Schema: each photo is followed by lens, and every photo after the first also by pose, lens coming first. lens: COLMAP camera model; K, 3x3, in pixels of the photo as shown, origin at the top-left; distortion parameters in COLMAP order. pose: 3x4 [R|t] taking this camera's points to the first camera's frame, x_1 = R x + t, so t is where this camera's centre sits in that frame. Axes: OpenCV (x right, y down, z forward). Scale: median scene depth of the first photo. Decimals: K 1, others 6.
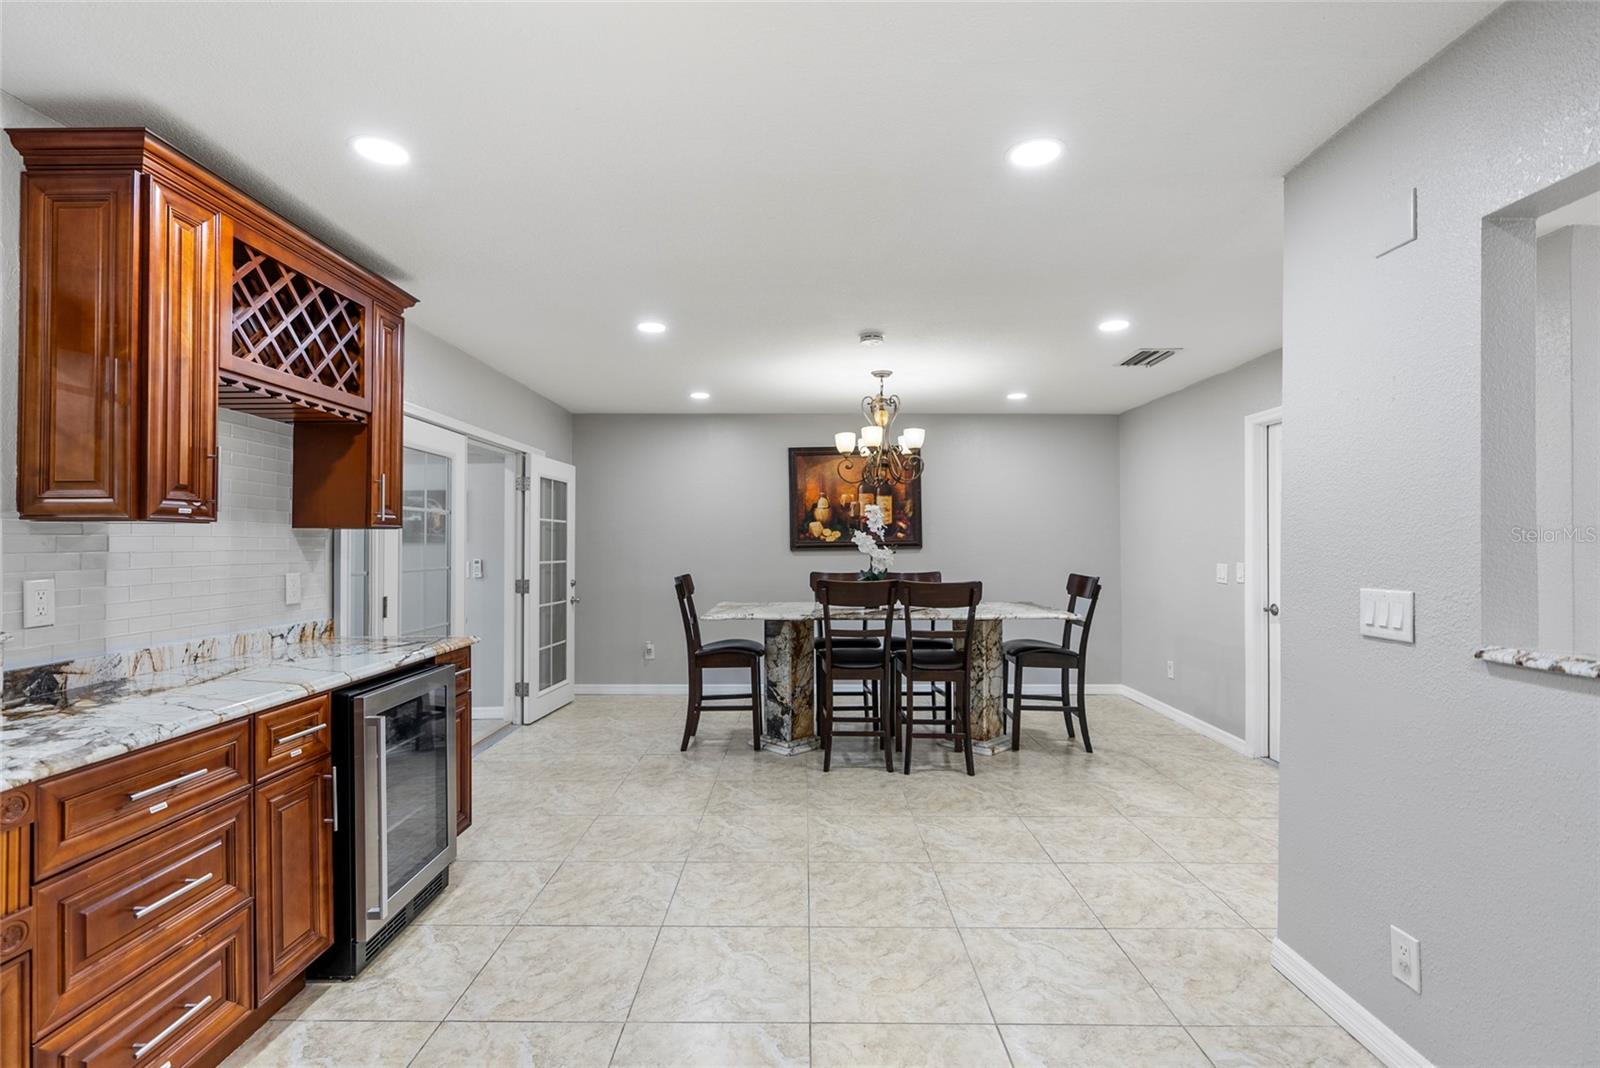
lens RADIAL K [[732.4, 0, 792.1], [0, 732.4, 533.6], [0, 0, 1]] dist [-0.003744, 0.001302]
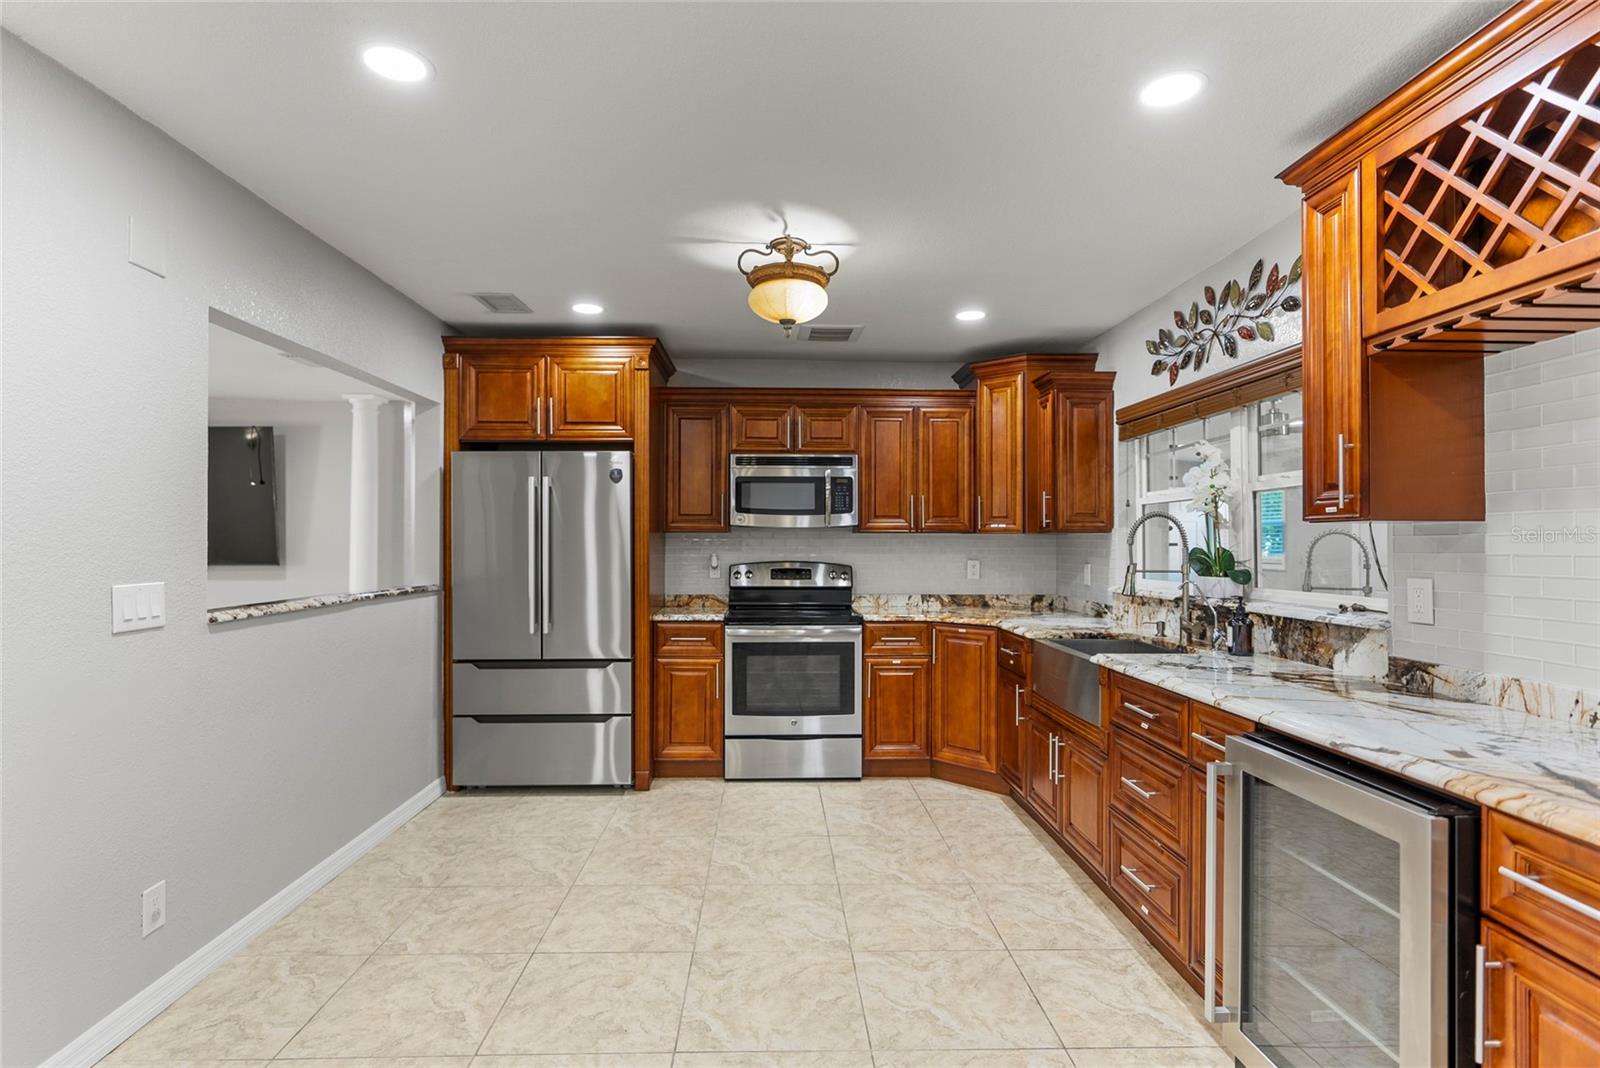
lens RADIAL K [[806.3, 0, 798.4], [0, 806.3, 535.2], [0, 0, 1]] dist [-0.004899, 0.001746]
pose [[-0.998455, -0.003726, -0.055446, -0.034465], [-0.002440, 0.999727, -0.023258, 0.013252], [0.055518, -0.023086, -0.998191, 0.952458]]
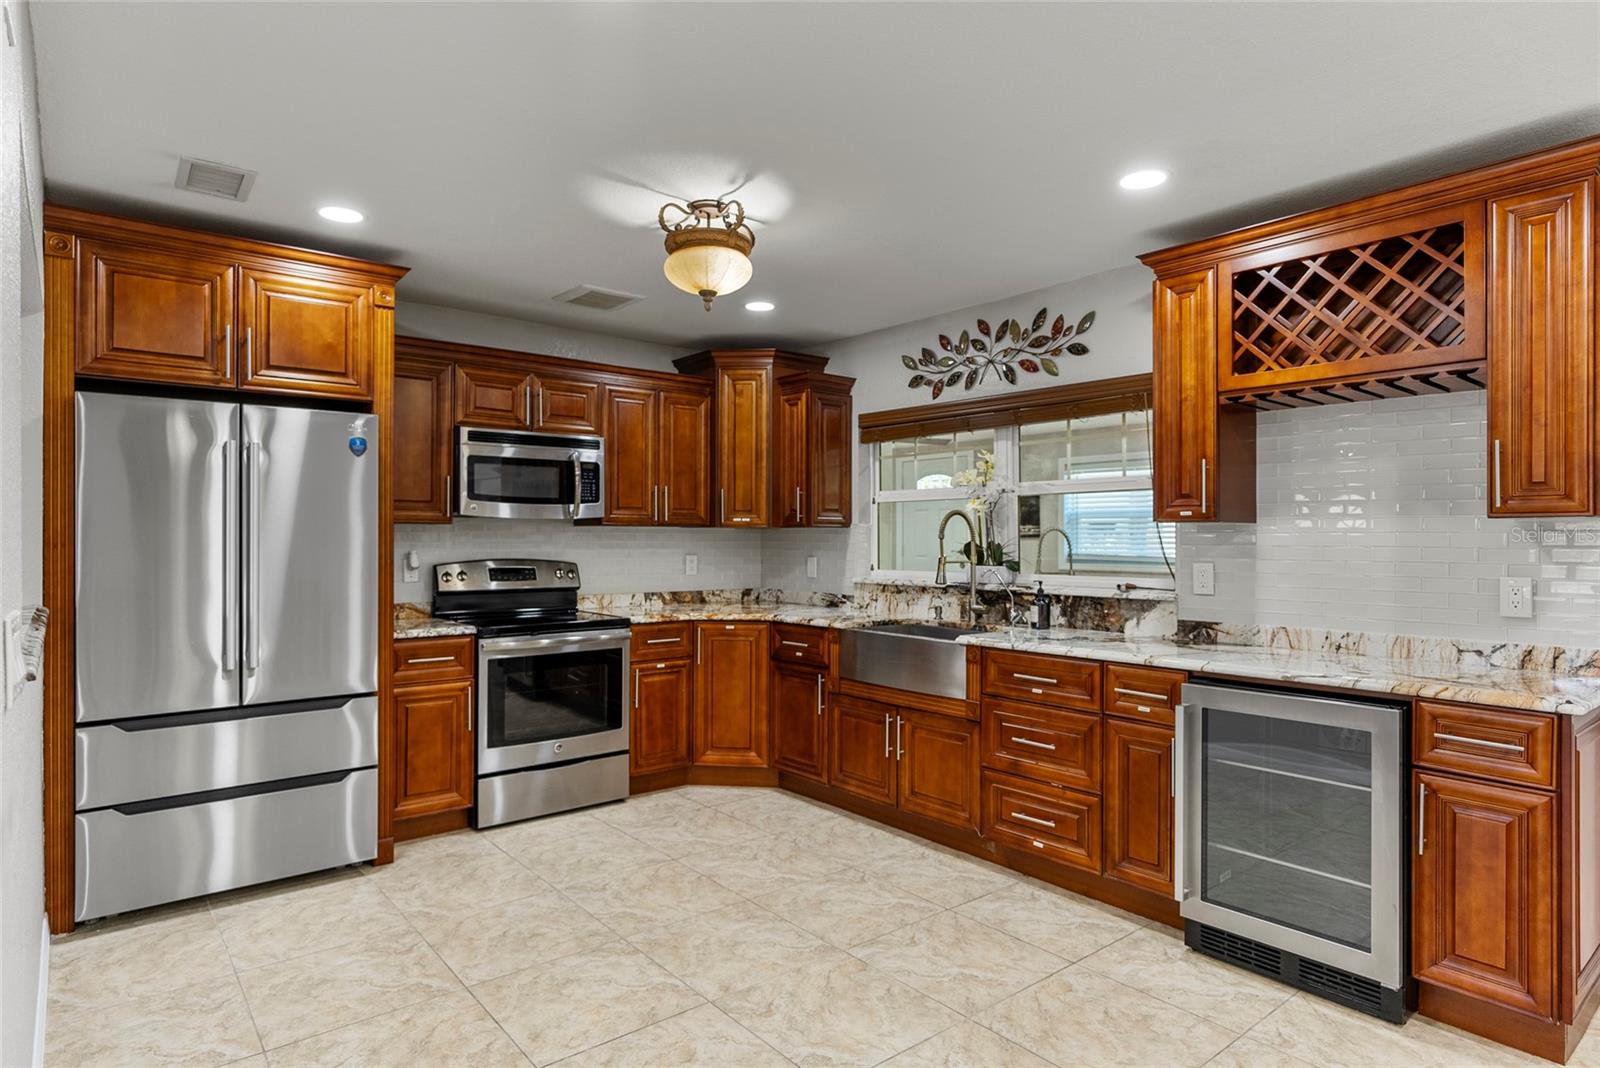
lens RADIAL K [[879.4, 0, 800.6], [0, 879.4, 534.5], [0, 0, 1]] dist [-0.010385, 0.006506]
pose [[-0.757714, -0.004941, -0.652569, 0.339110], [0.005853, 0.999880, -0.014367, 0.011630], [0.652561, -0.014706, -0.757593, 0.822411]]
